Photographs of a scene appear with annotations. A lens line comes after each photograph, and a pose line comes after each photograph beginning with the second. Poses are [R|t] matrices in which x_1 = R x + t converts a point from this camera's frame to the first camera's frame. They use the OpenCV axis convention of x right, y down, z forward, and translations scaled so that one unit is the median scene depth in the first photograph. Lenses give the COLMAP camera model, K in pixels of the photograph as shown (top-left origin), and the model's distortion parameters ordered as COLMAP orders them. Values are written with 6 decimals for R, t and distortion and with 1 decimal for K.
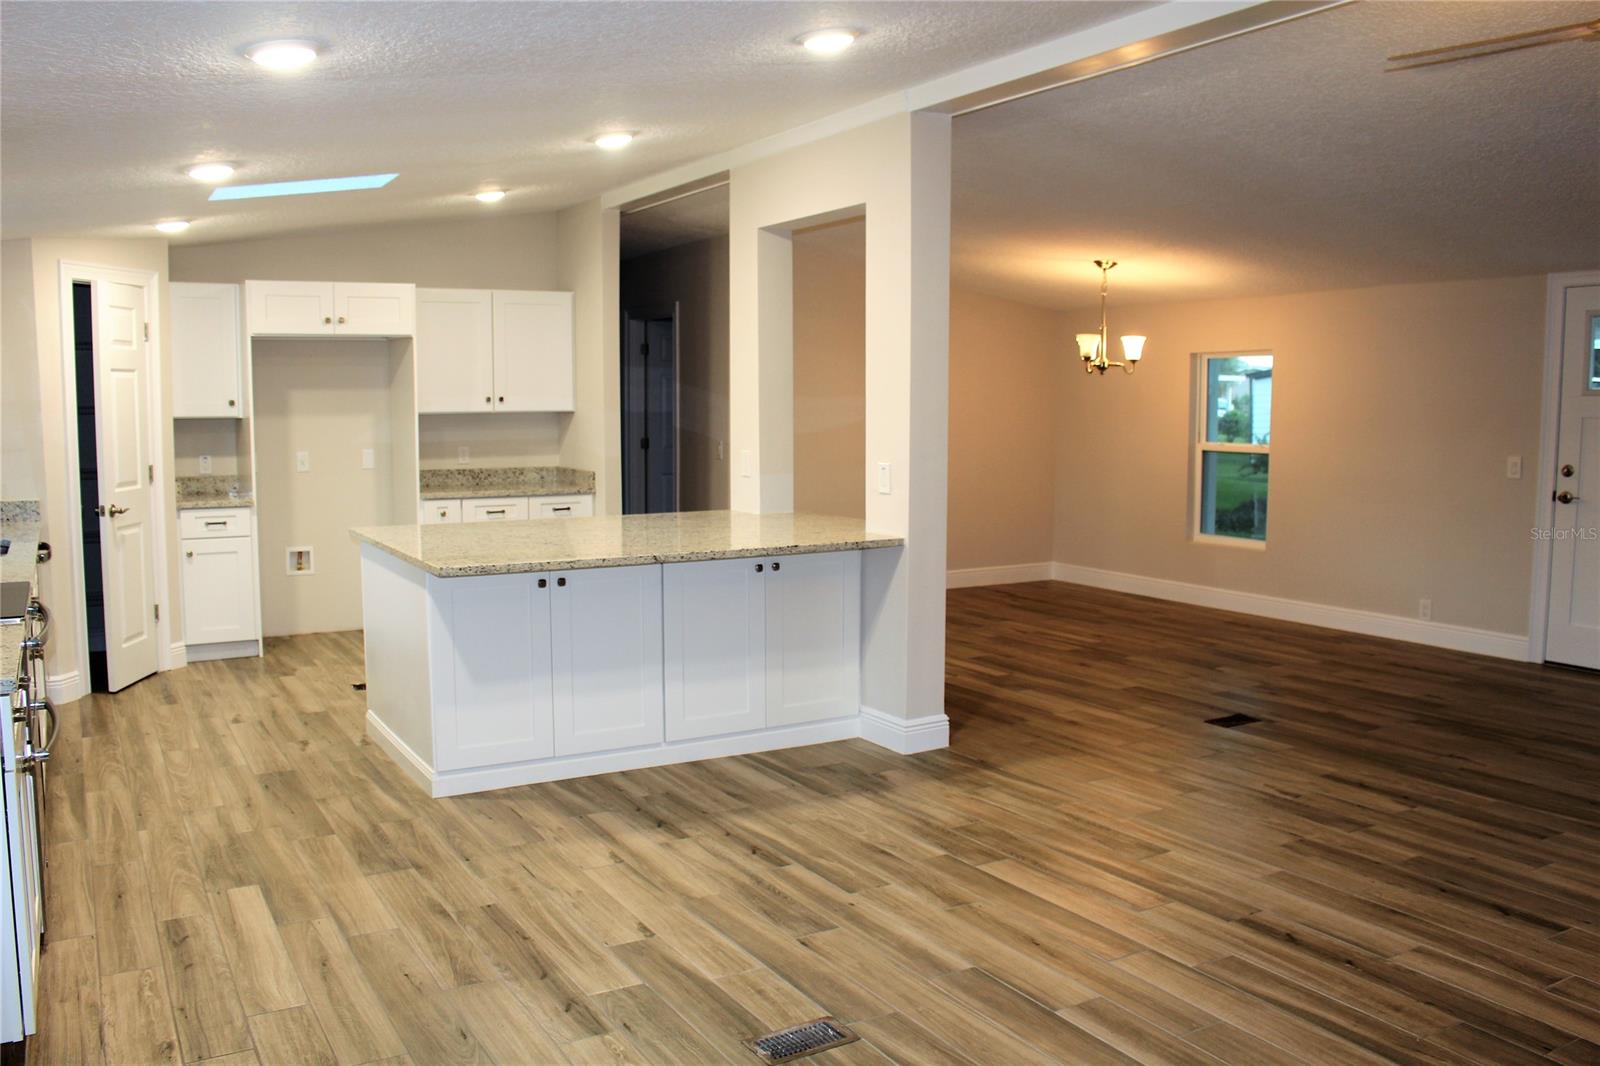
lens RADIAL K [[1324.5, 0, 793.8], [0, 1324.5, 534.8], [0, 0, 1]] dist [-0.164393, 0.143379]
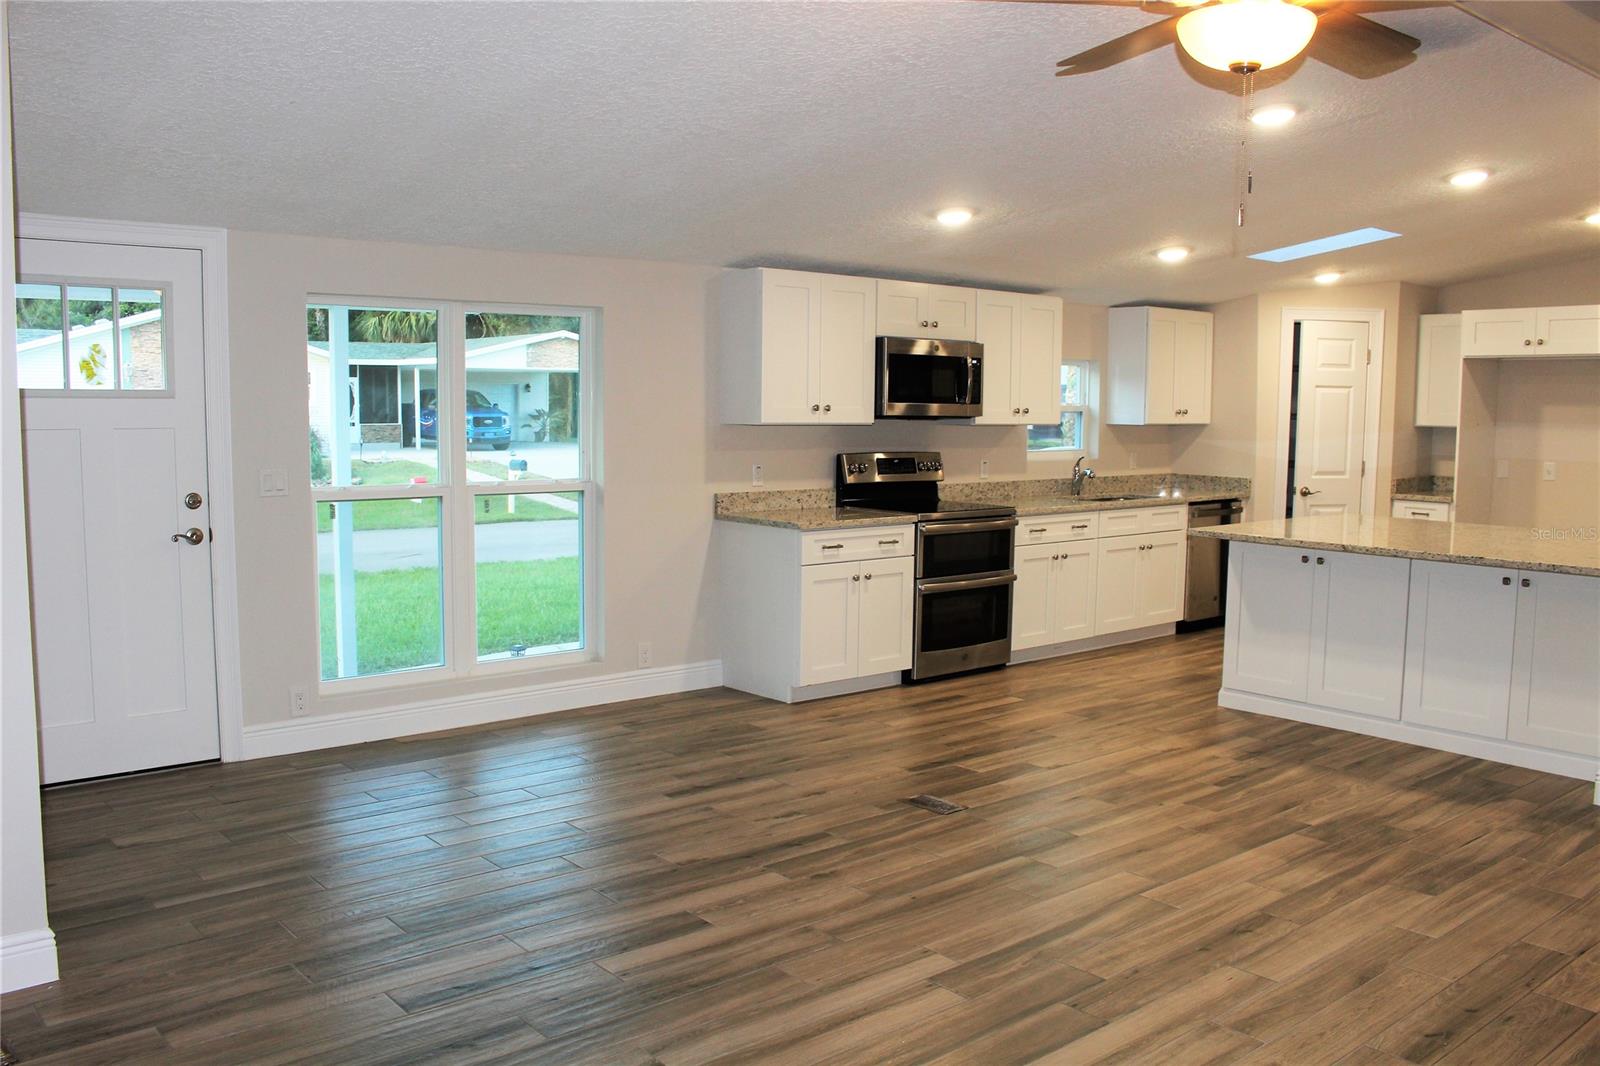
lens RADIAL K [[1324.5, 0, 793.8], [0, 1324.5, 534.8], [0, 0, 1]] dist [-0.164393, 0.143379]
pose [[0.174287, 0.099069, -0.979699, 0.974085], [-0.111576, 0.990505, 0.080312, -0.031965], [0.978353, 0.095314, 0.183686, 0.320917]]
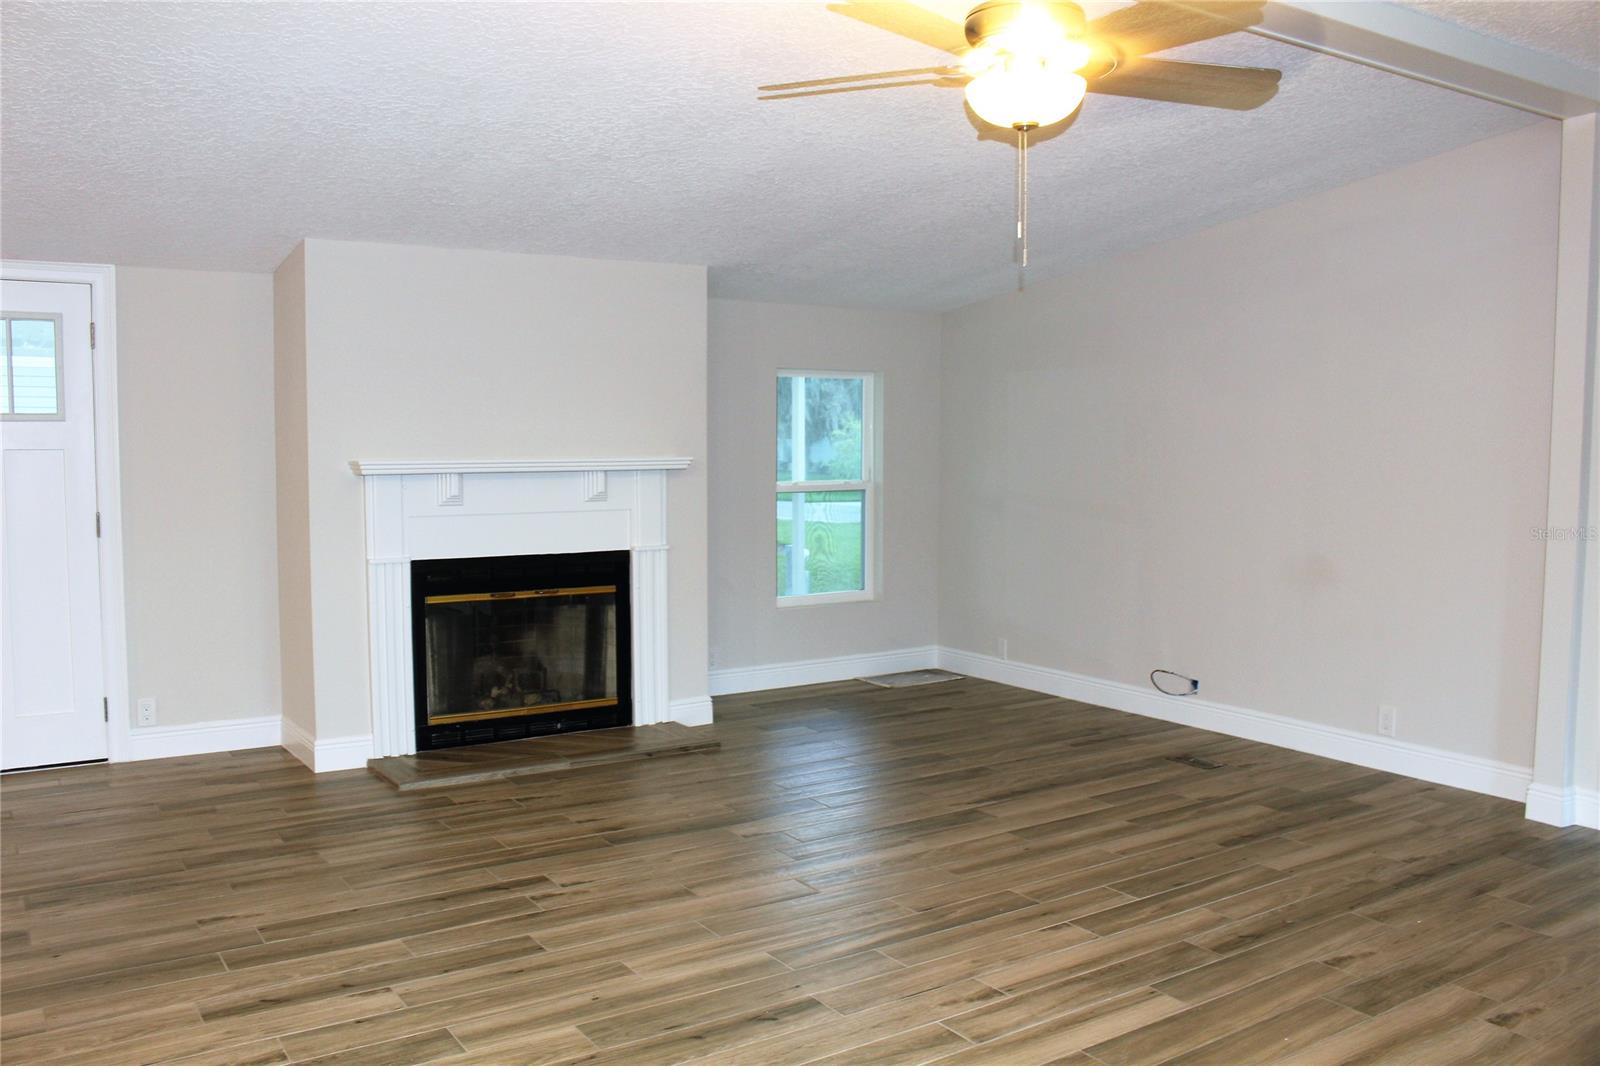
lens RADIAL K [[1324.5, 0, 793.8], [0, 1324.5, 534.8], [0, 0, 1]] dist [-0.164393, 0.143379]
pose [[-0.046597, -0.089396, 0.994906, -0.253879], [0.098516, 0.990721, 0.093634, -0.099318], [-0.994044, 0.102377, -0.037357, 0.763236]]
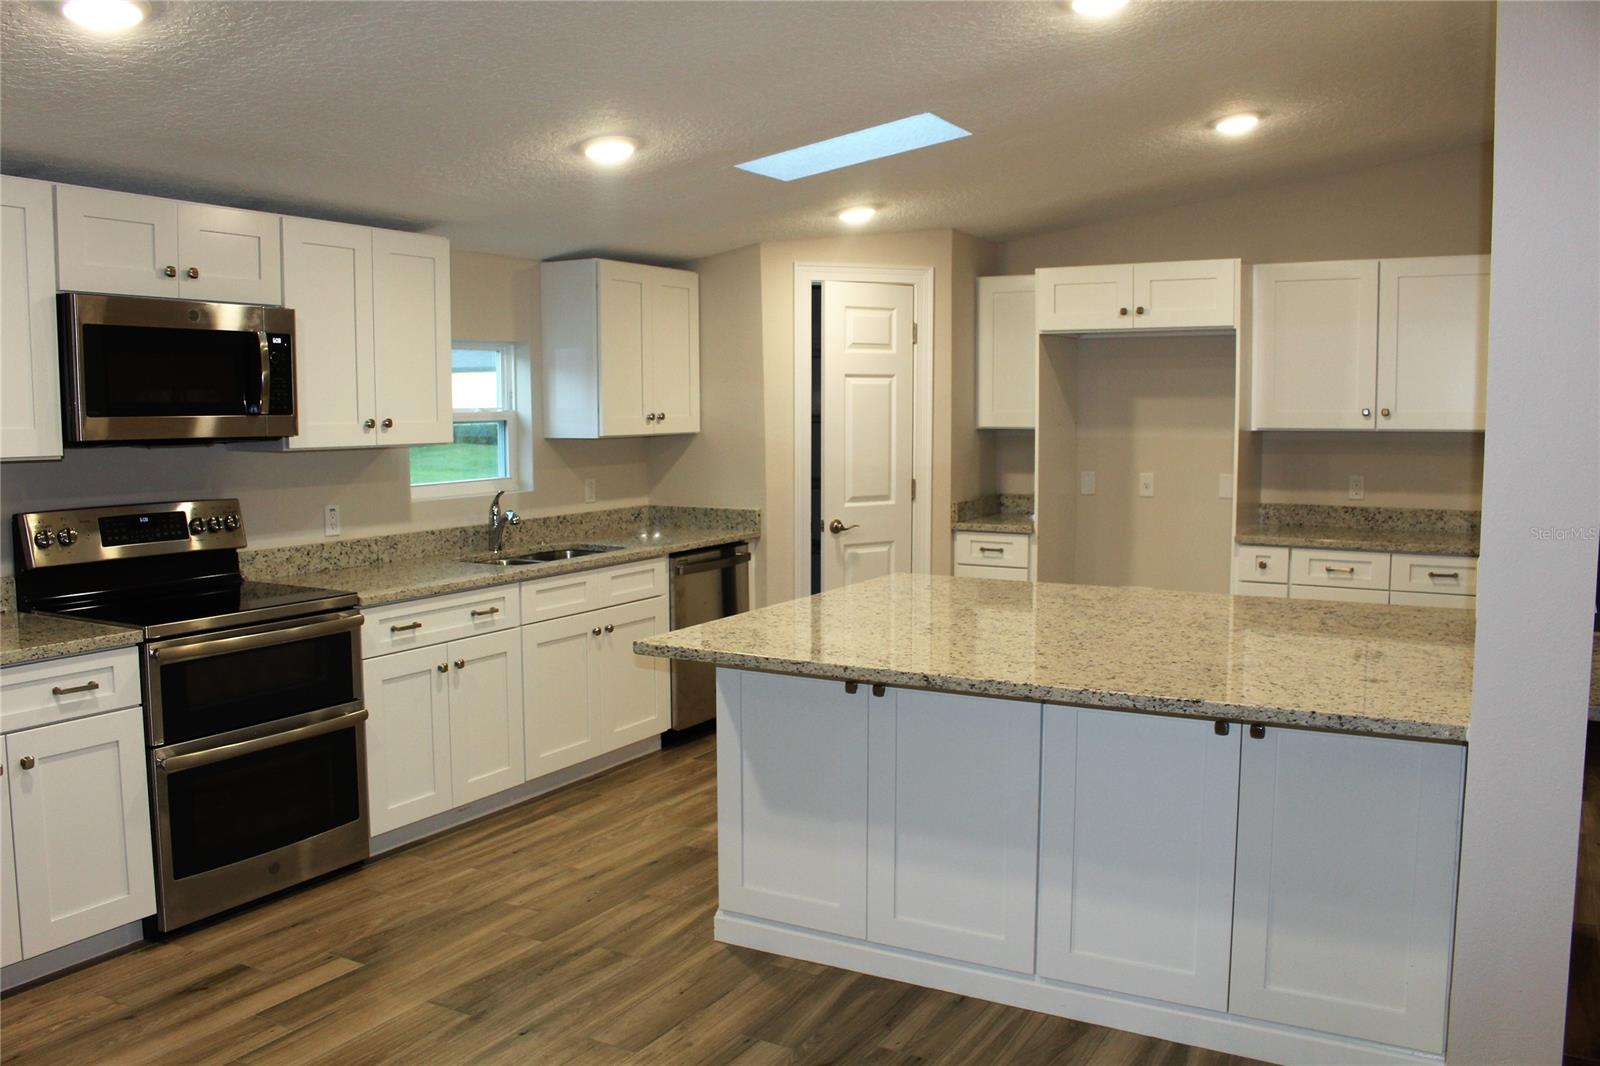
lens RADIAL K [[1324.5, 0, 793.8], [0, 1324.5, 534.8], [0, 0, 1]] dist [-0.164393, 0.143379]
pose [[0.503855, 0.079000, -0.860168, 0.392095], [-0.085071, 0.995506, 0.041598, -0.069453], [0.859589, 0.052216, 0.508311, 0.665227]]
